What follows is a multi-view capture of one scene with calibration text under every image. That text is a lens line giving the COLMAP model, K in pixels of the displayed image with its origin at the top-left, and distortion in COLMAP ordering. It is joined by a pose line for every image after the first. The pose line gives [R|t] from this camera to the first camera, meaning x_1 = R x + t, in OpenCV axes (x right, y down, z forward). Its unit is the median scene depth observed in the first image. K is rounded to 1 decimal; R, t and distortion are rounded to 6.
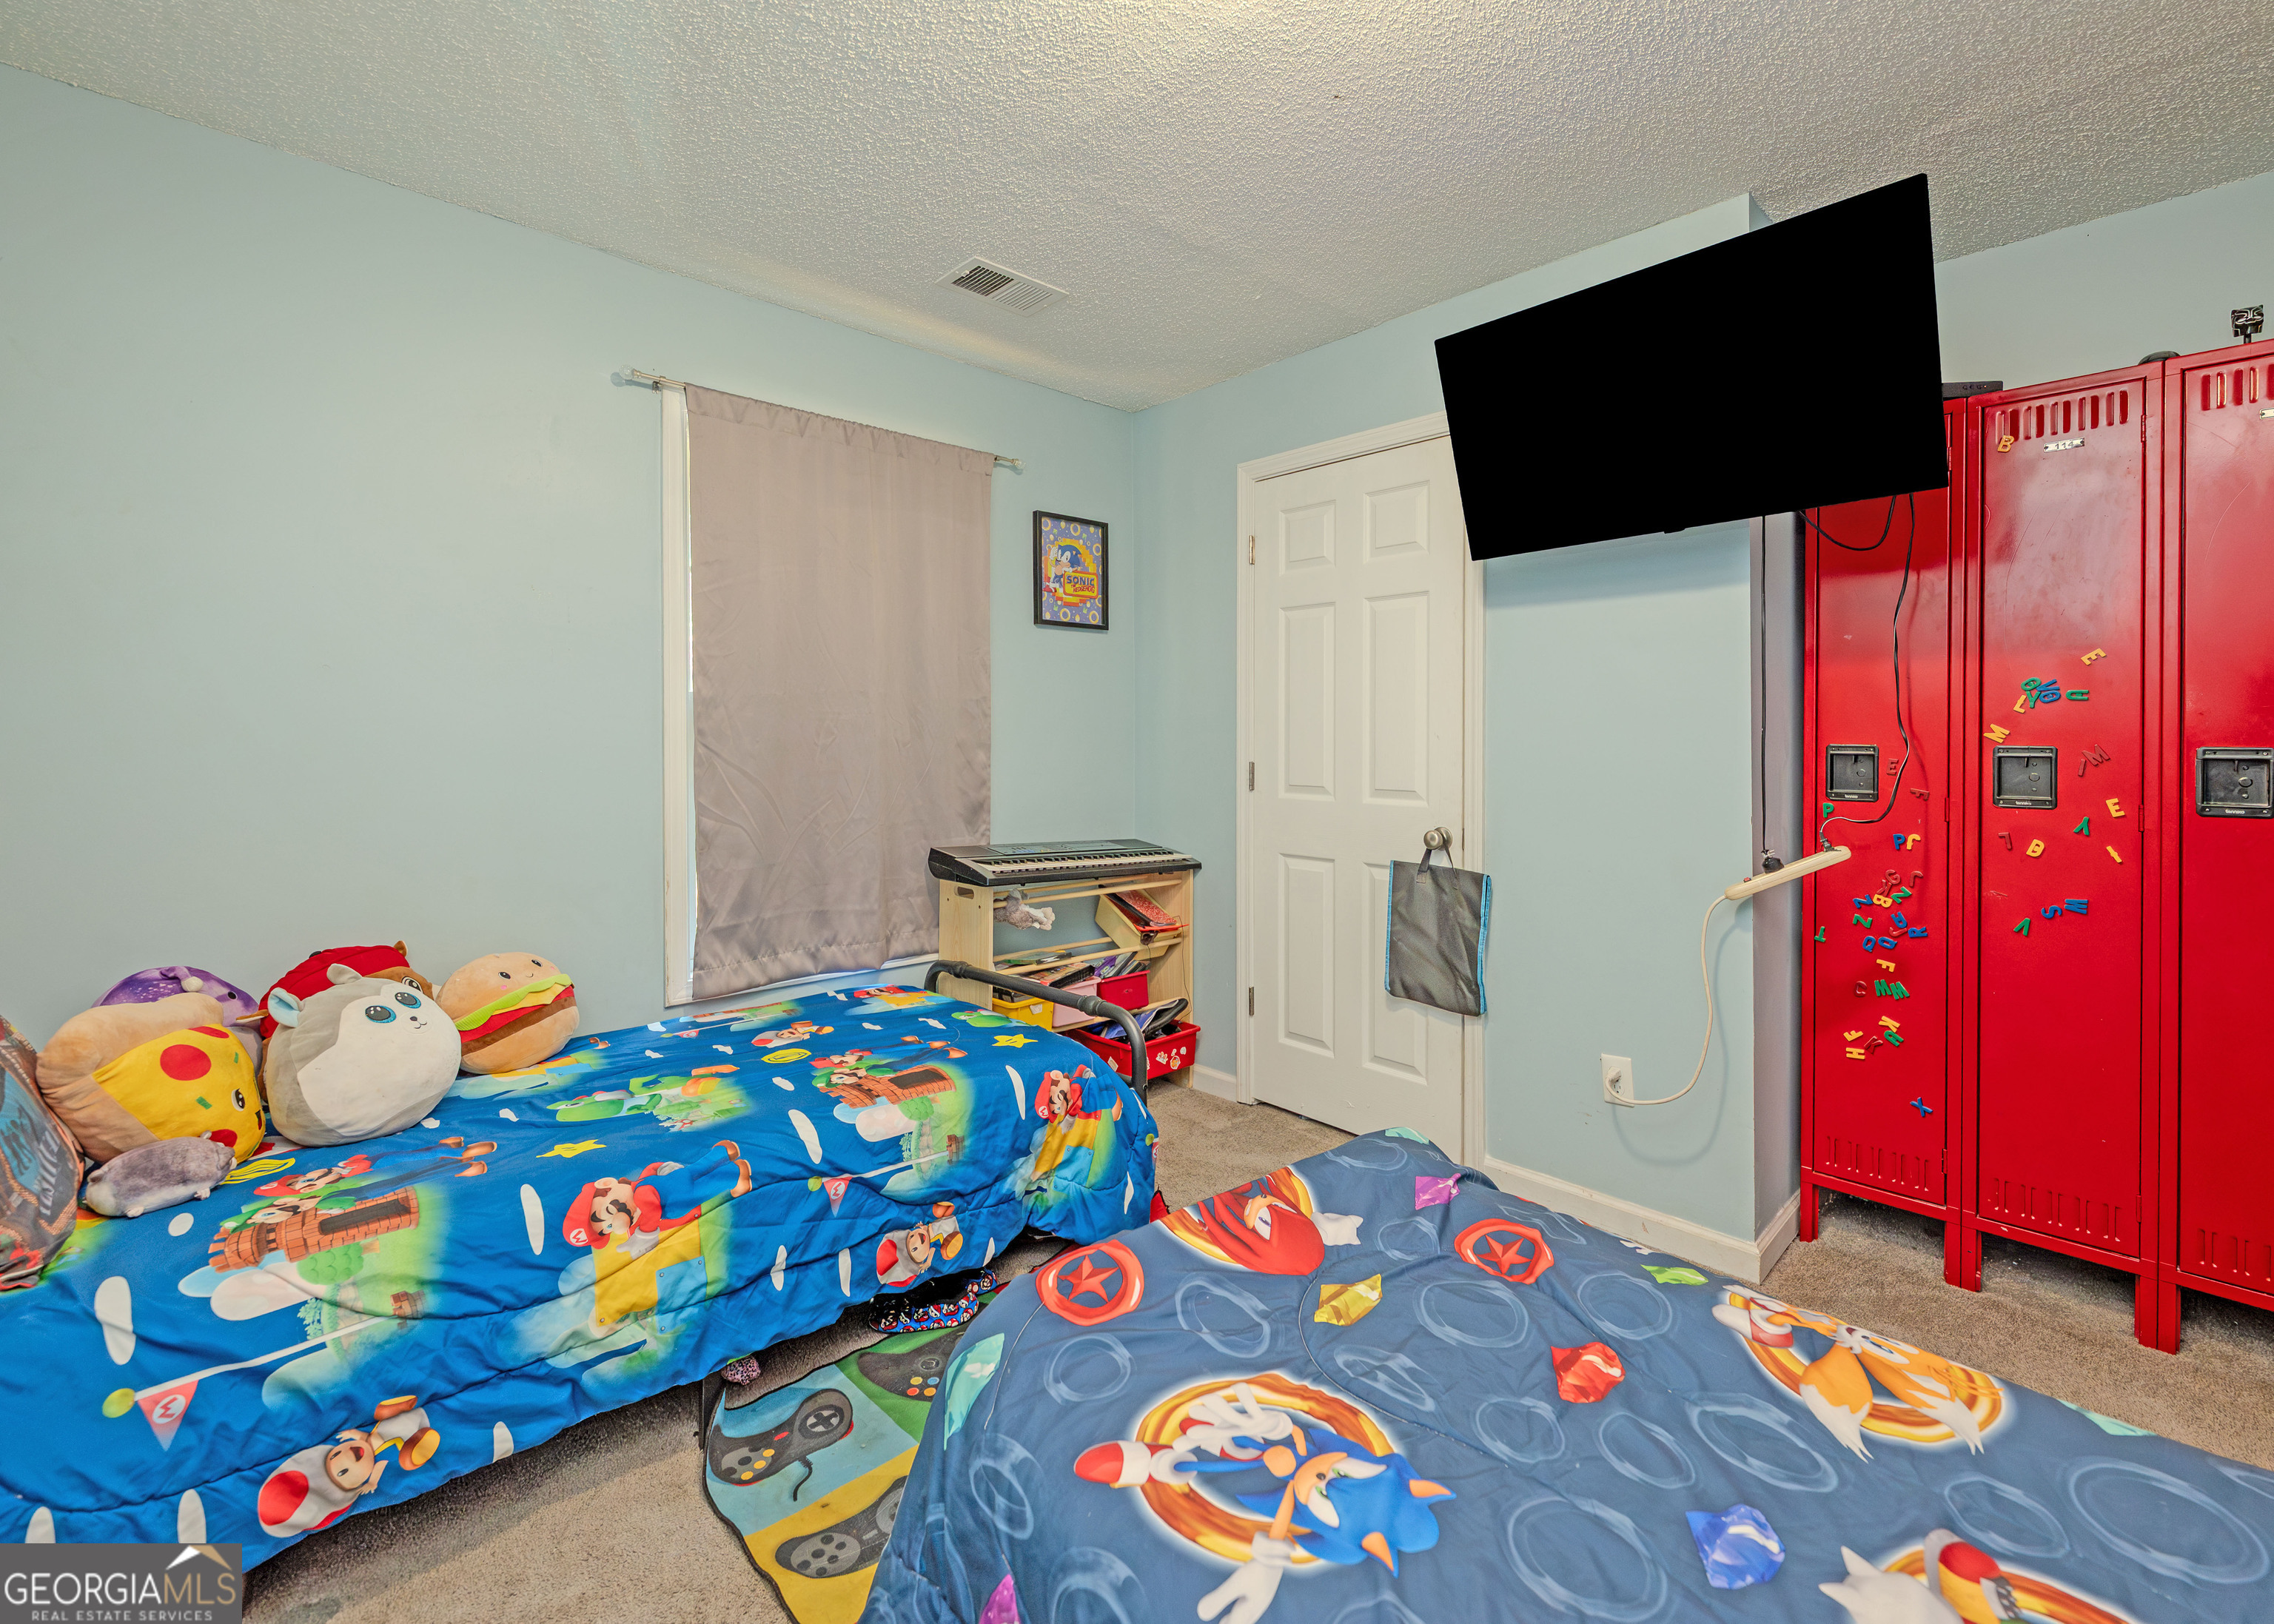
lens RADIAL K [[1052.1, 0, 1141.2], [0, 1052.1, 742.2], [0, 0, 1]] dist [-0.004666, -0.000740]
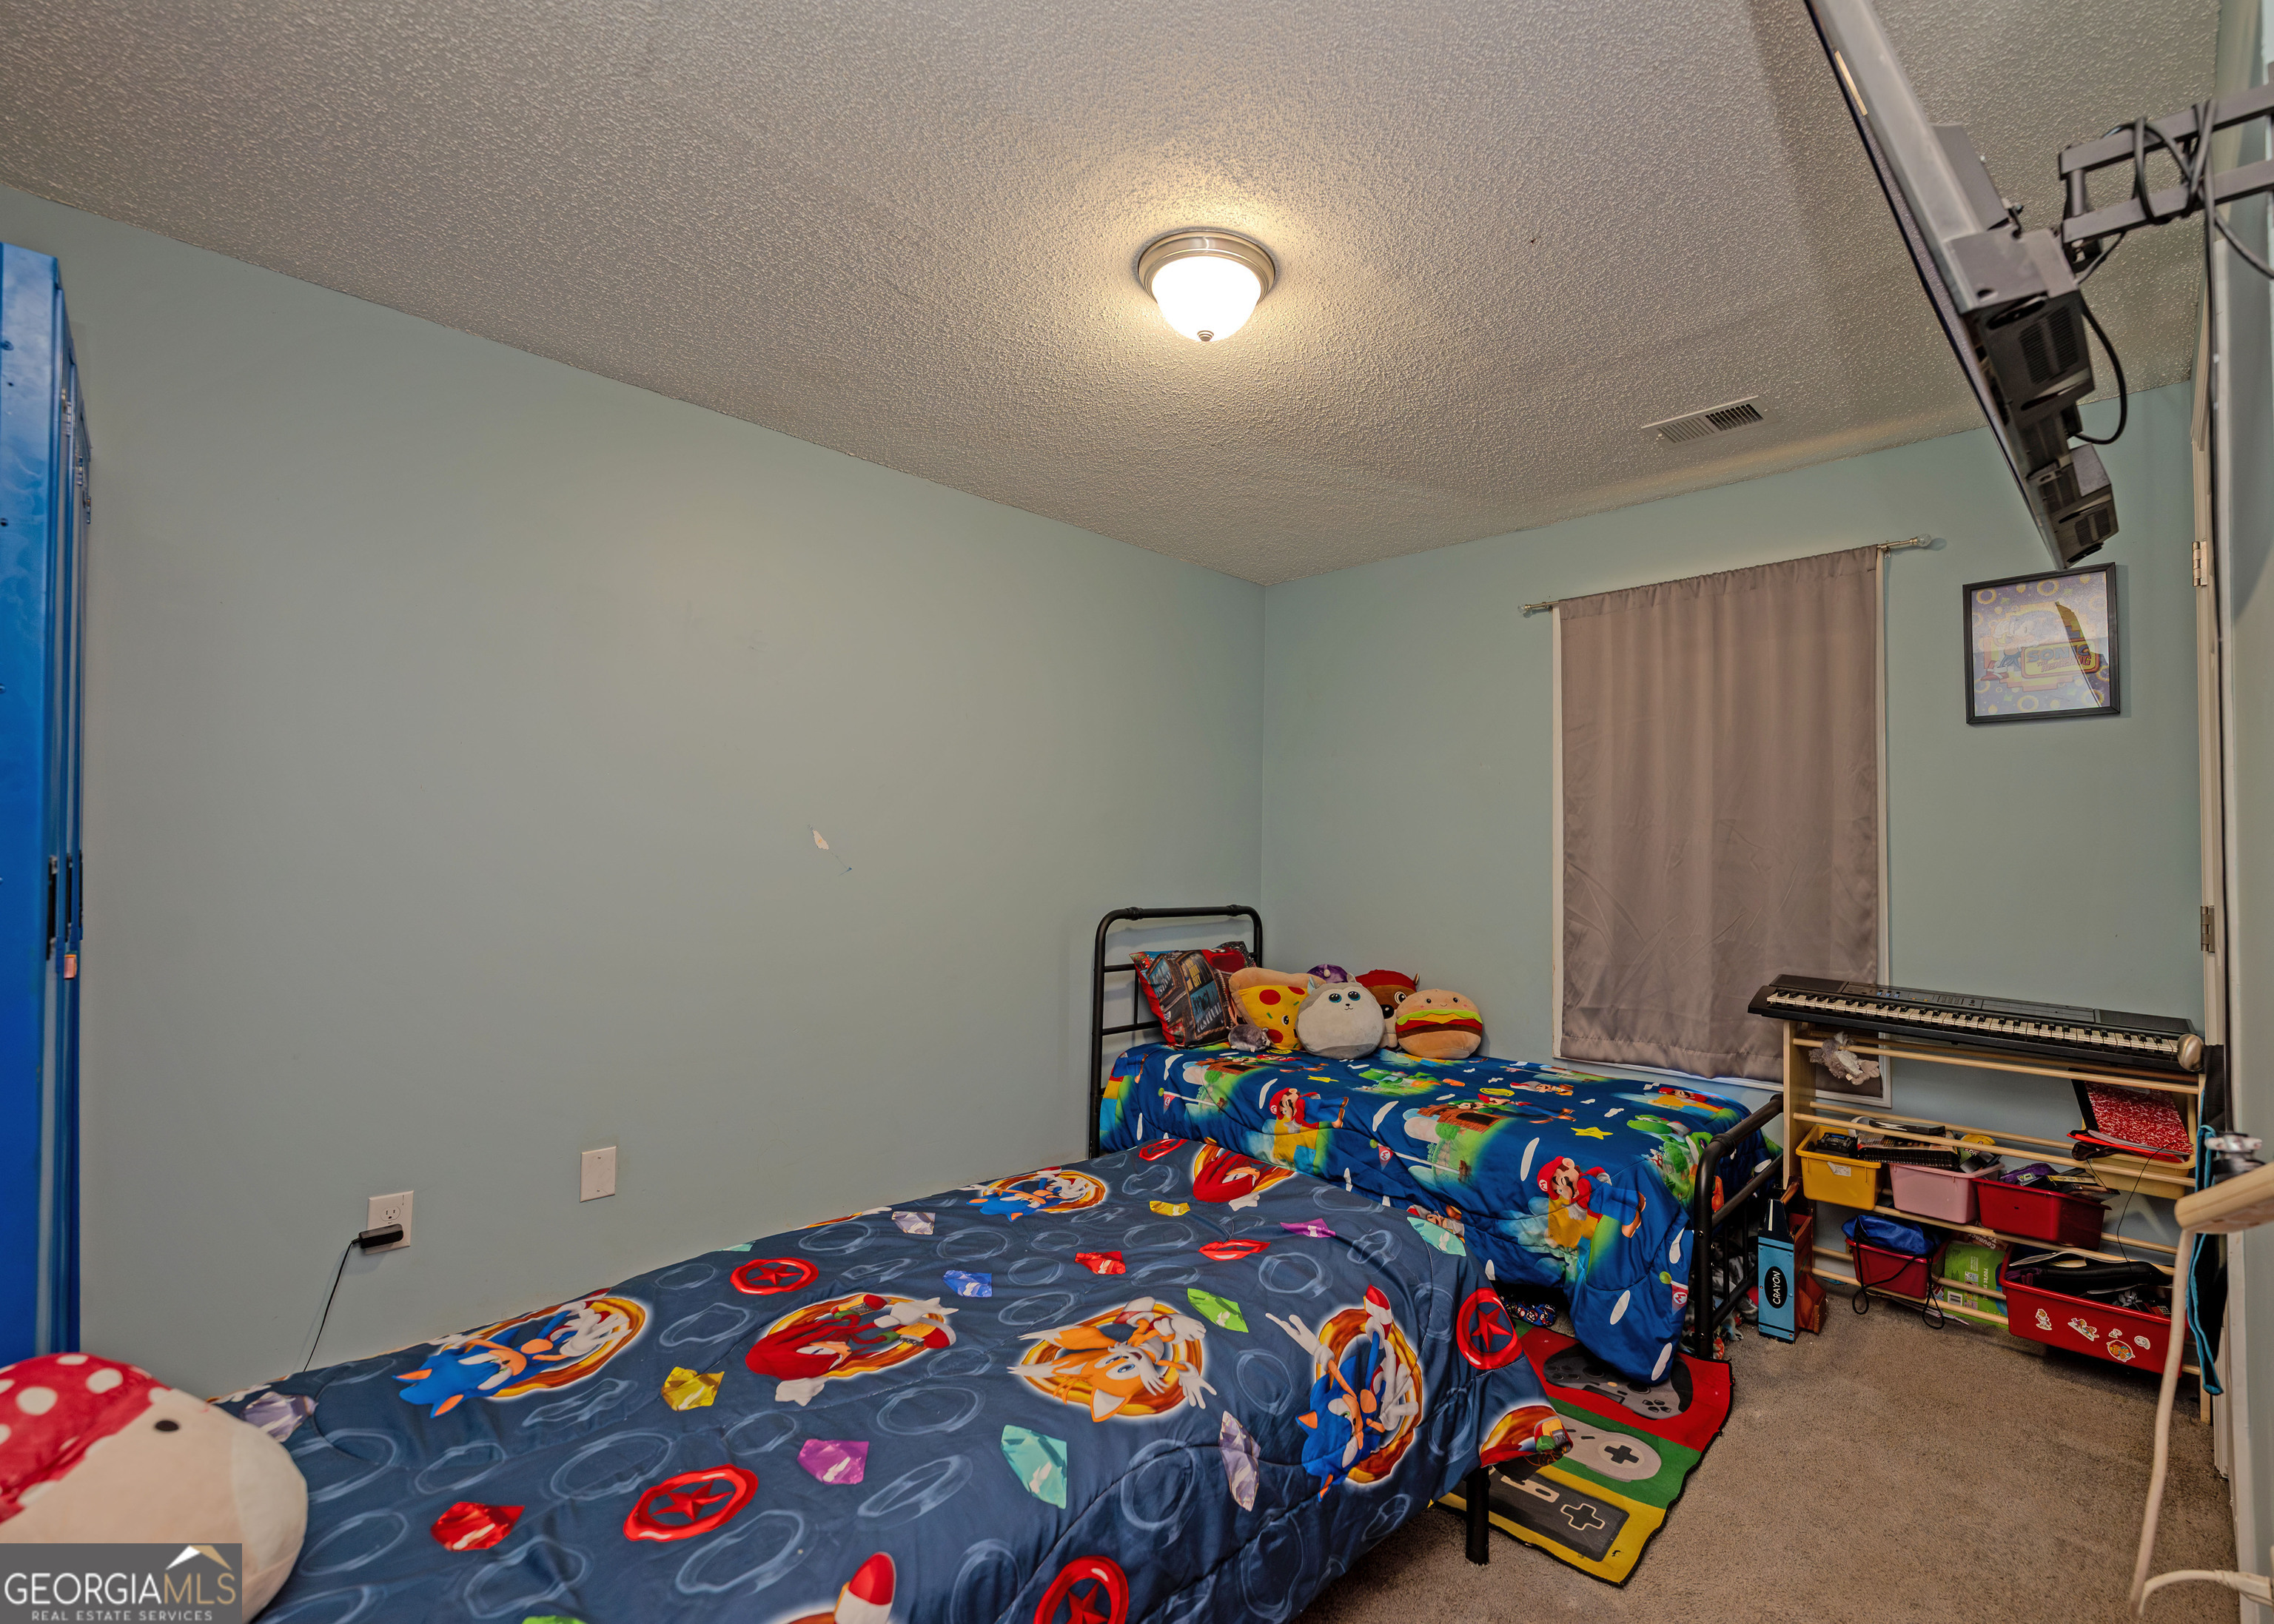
lens RADIAL K [[1013.8, 0, 1137.2], [0, 1013.8, 831.6], [0, 0, 1]] dist [-0.000836, -0.000317]
pose [[-0.016261, -0.020922, -0.999649, 1.187775], [-0.011522, 0.999719, -0.020736, -0.010731], [0.999801, 0.011180, -0.016498, 0.648494]]
